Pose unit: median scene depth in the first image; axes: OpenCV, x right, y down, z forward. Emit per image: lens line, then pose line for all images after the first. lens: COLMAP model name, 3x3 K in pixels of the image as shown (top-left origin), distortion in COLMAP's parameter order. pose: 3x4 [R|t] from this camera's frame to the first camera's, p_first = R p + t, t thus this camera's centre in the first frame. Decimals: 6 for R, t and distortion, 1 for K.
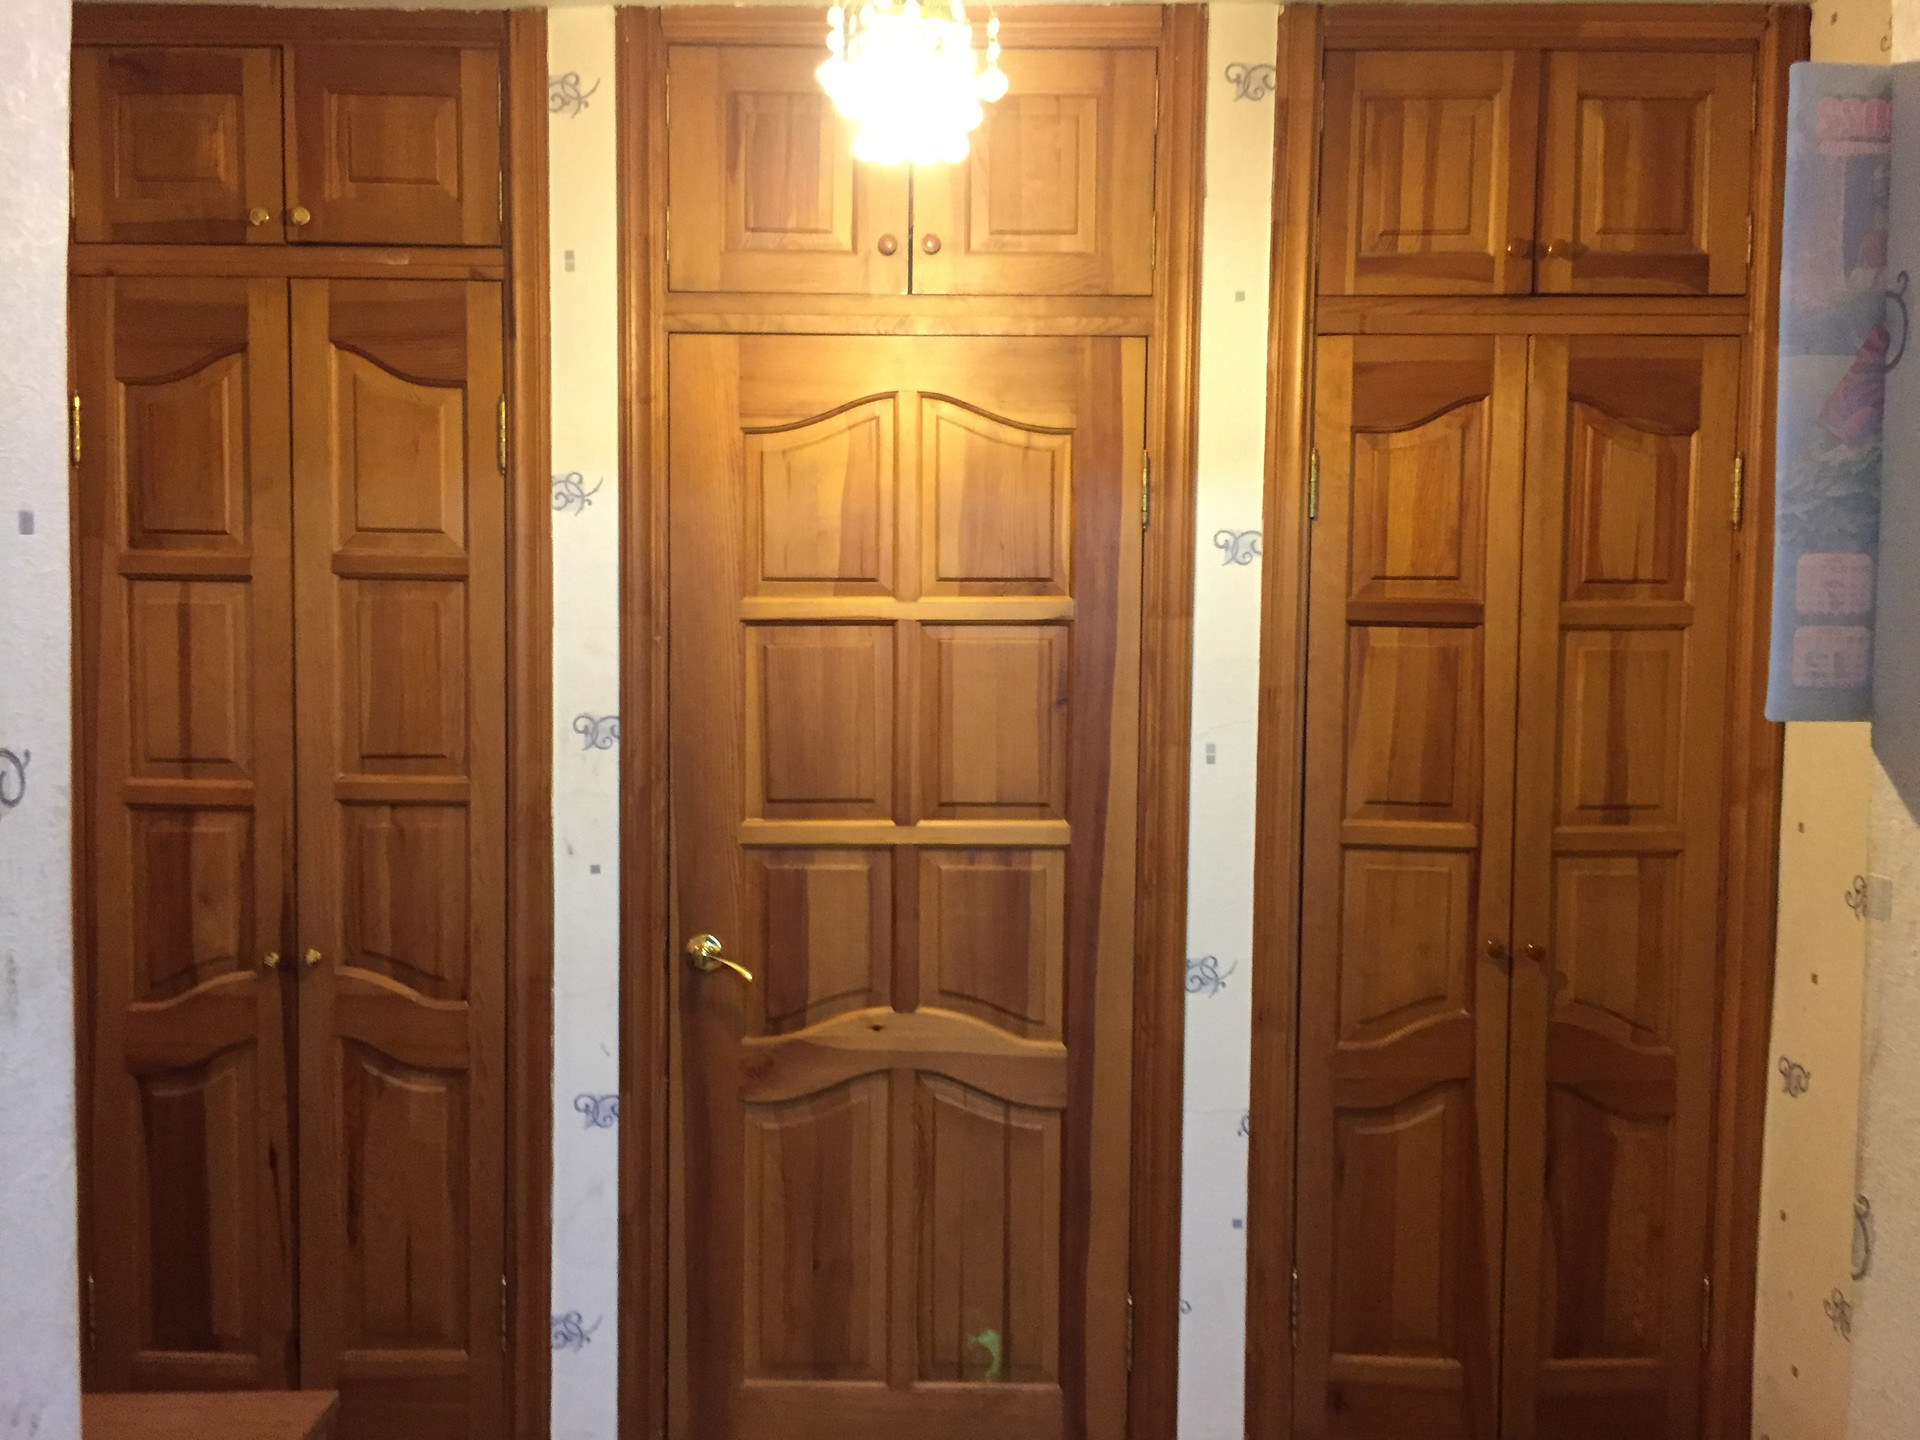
lens RADIAL K [[1640.6, 0, 960.0], [0, 1640.6, 720.0], [0, 0, 1]] dist [0.002145, -0.001402]
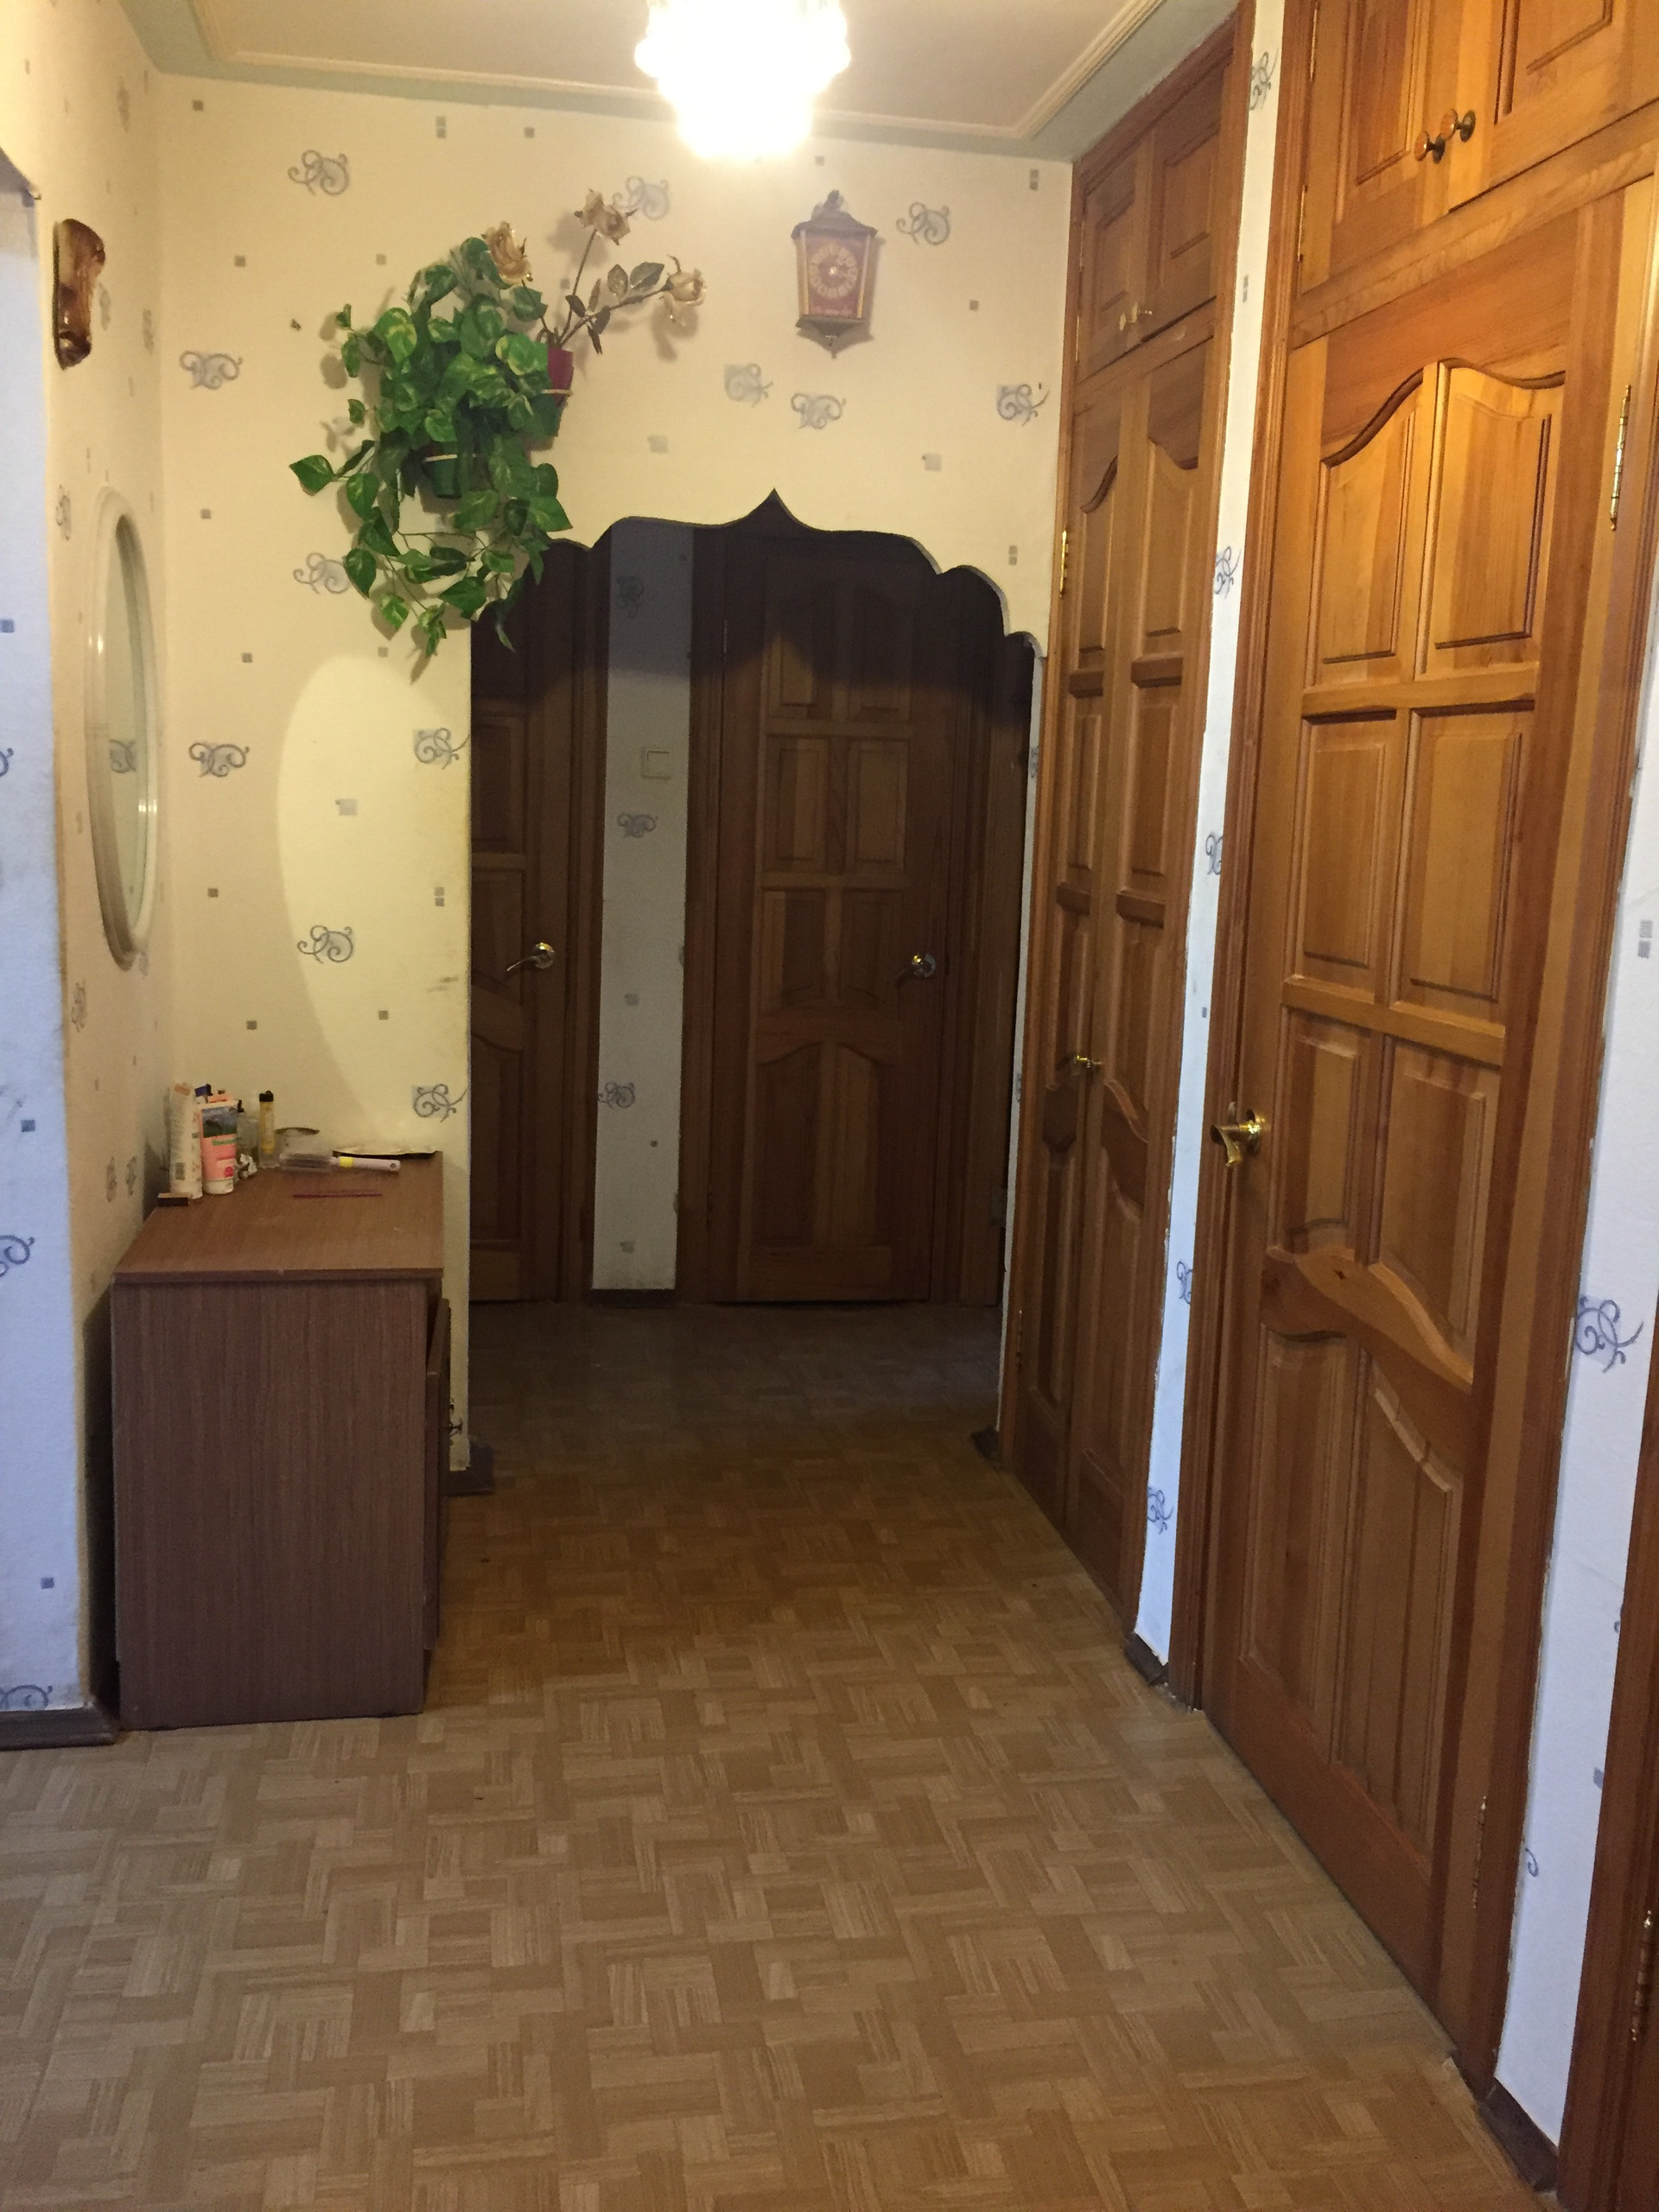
lens RADIAL K [[1890.2, 0, 829.5], [0, 1890.2, 1106.0], [0, 0, 1]] dist [0.002145, -0.001402]
pose [[0.181228, 0.169708, -0.968688, 0.723046], [-0.079555, 0.984300, 0.157559, -0.002289], [0.980218, 0.048510, 0.191884, 0.612666]]
